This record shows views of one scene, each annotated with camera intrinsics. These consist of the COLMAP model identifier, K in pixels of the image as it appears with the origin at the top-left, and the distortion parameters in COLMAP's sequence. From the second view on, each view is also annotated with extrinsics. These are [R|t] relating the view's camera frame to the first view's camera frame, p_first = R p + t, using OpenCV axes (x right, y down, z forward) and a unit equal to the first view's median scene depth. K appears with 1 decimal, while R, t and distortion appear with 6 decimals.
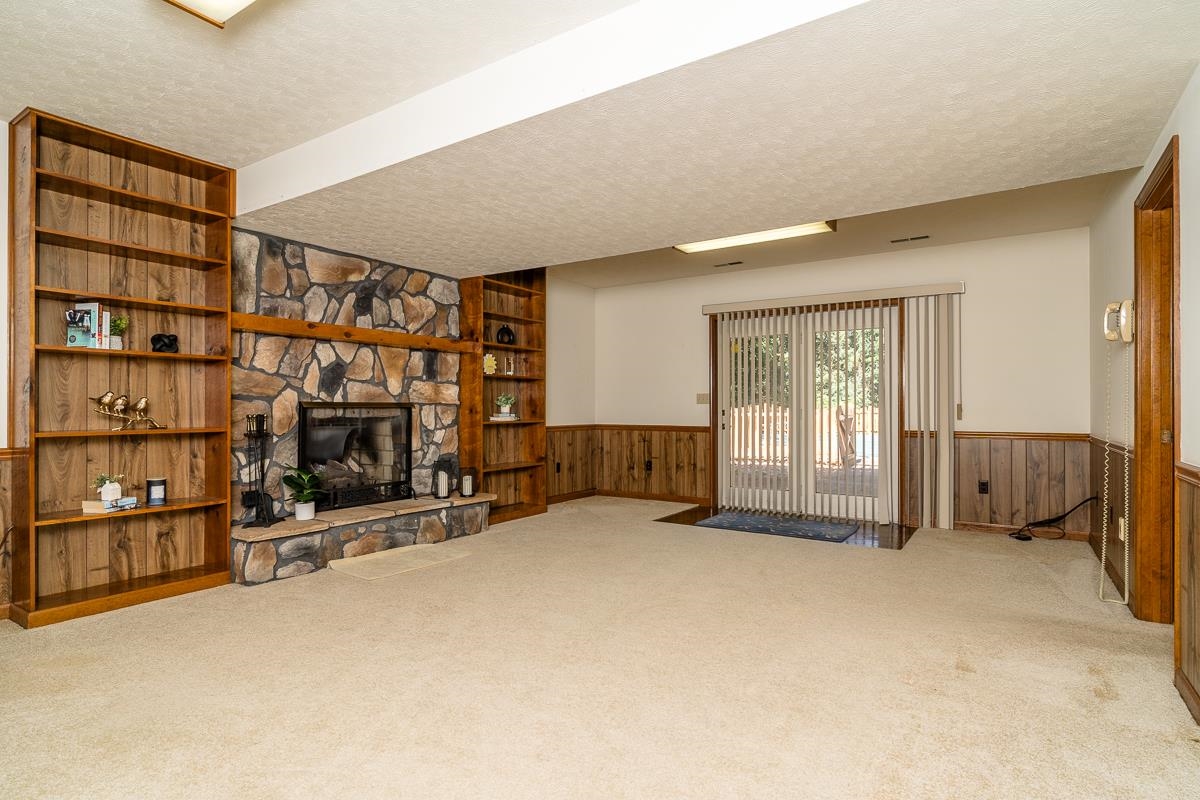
lens RADIAL K [[622.0, 0, 599.8], [0, 622.0, 403.0], [0, 0, 1]] dist [-0.004577, -0.000666]
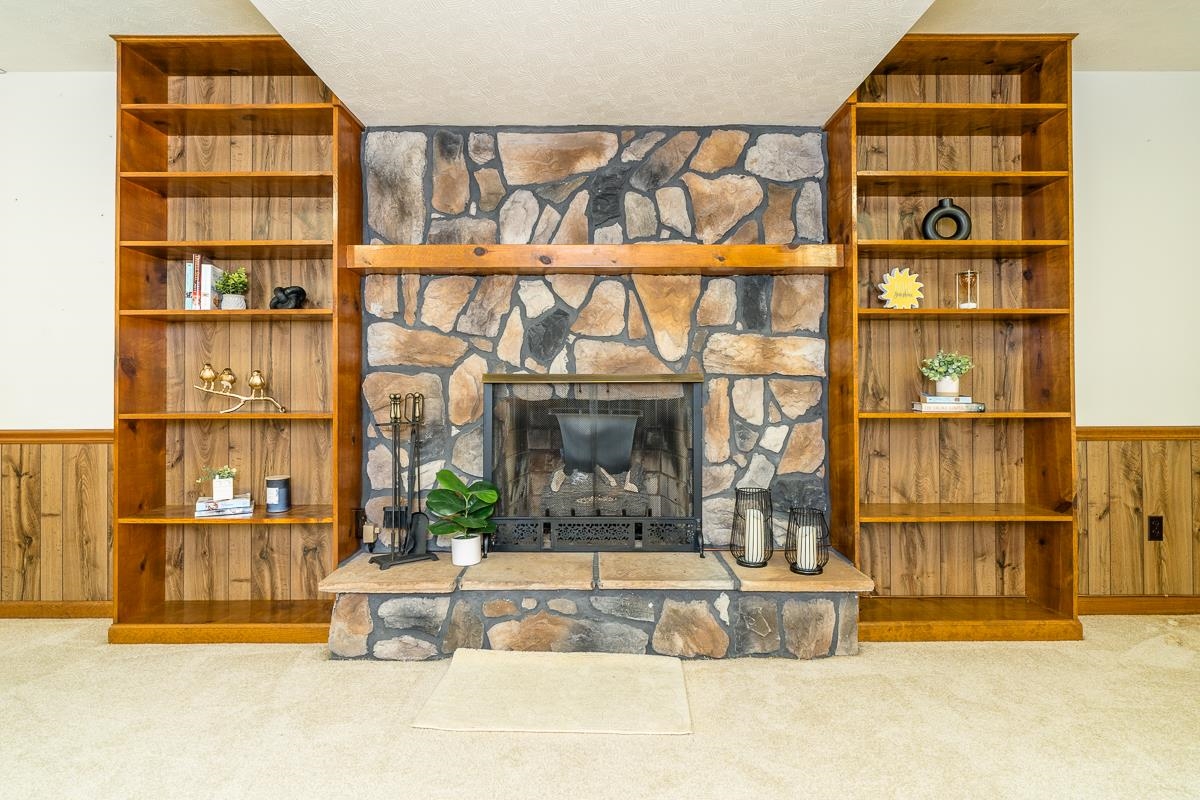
lens RADIAL K [[623.7, 0, 601.1], [0, 623.7, 379.0], [0, 0, 1]] dist [-0.002634, 0.000521]
pose [[0.553902, -0.012048, -0.832494, 0.115311], [0.008637, 0.999925, -0.008725, 0.009331], [0.832537, -0.002357, 0.553965, 0.733419]]
